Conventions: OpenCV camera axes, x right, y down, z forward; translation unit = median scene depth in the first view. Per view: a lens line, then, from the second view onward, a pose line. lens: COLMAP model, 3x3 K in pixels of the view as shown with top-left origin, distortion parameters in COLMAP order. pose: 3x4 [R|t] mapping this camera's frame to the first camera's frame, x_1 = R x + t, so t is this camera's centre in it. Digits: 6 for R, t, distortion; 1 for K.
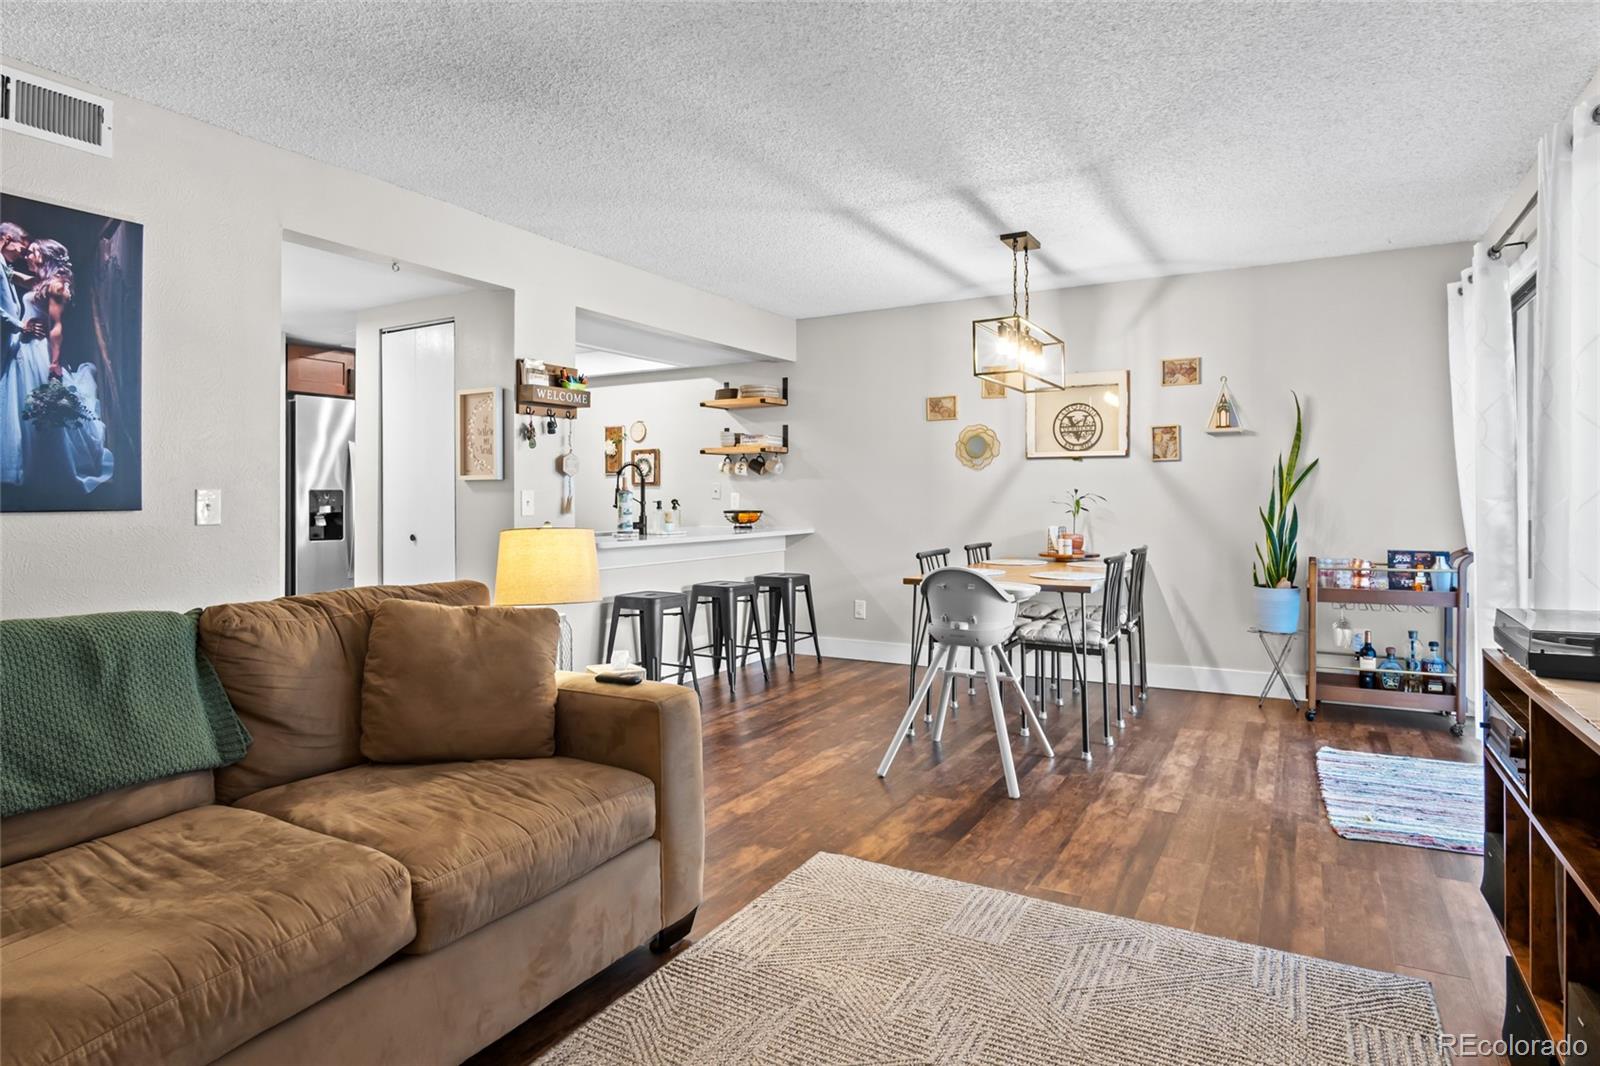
lens RADIAL K [[879.6, 0, 801.7], [0, 879.6, 501.0], [0, 0, 1]] dist [-0.024337, 0.001732]
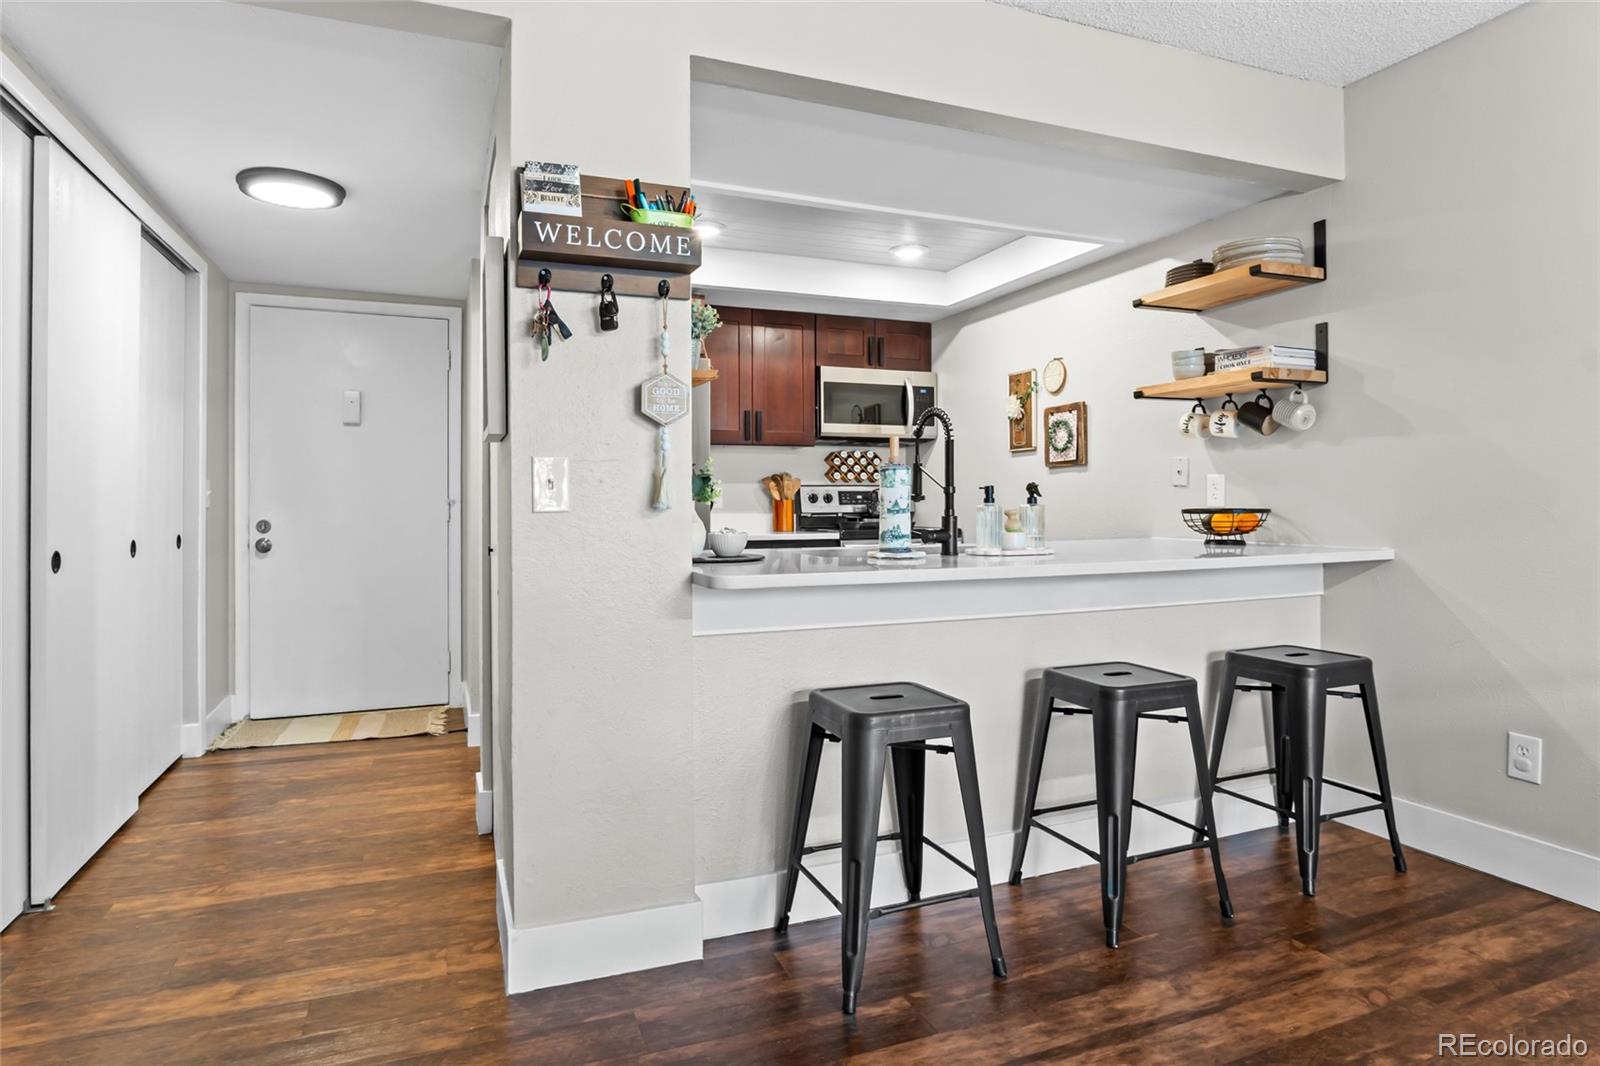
lens RADIAL K [[871.4, 0, 792.3], [0, 871.4, 500.8], [0, 0, 1]] dist [-0.030899, 0.000032]
pose [[0.783942, -0.003552, -0.620824, 0.052144], [0.000793, 0.999989, -0.004721, 0.010486], [0.620833, 0.003208, 0.783936, 0.566272]]
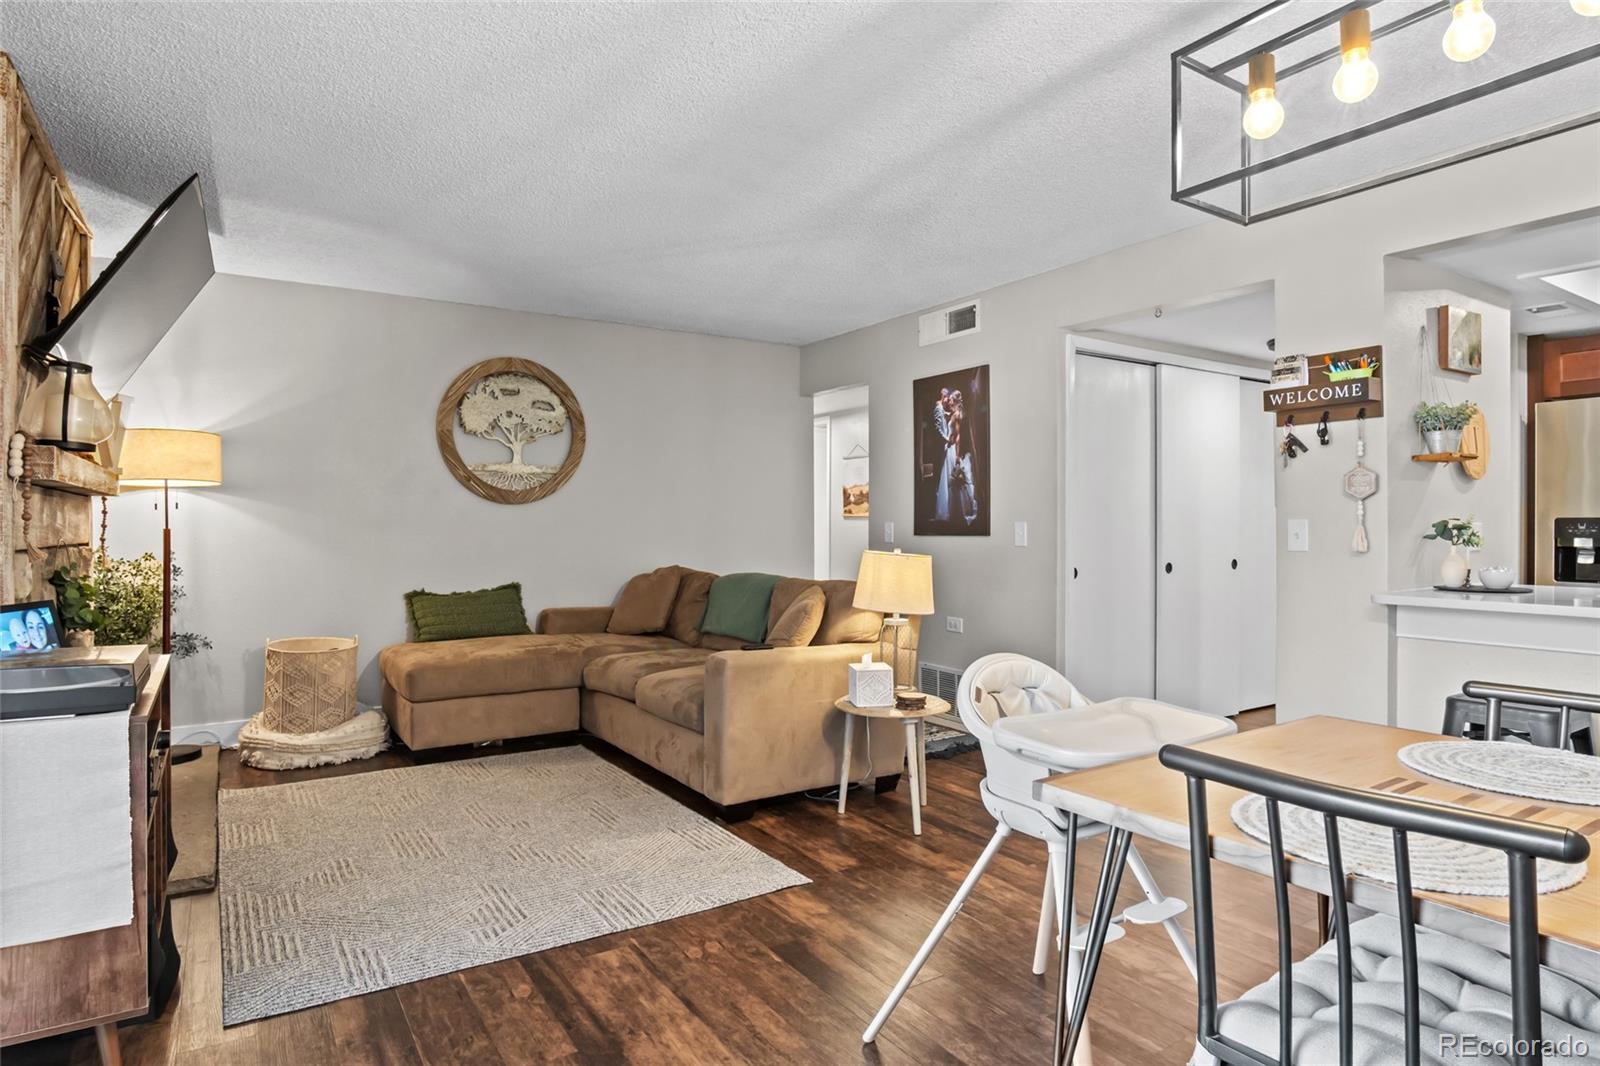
lens RADIAL K [[901.0, 0, 798.3], [0, 901.0, 535.7], [0, 0, 1]] dist [-0.035791, 0.010113]
pose [[-0.456334, 0.009790, -0.889755, 0.488868], [-0.001994, 0.999926, 0.012025, -0.004551], [0.889807, 0.007262, -0.456280, 0.755035]]
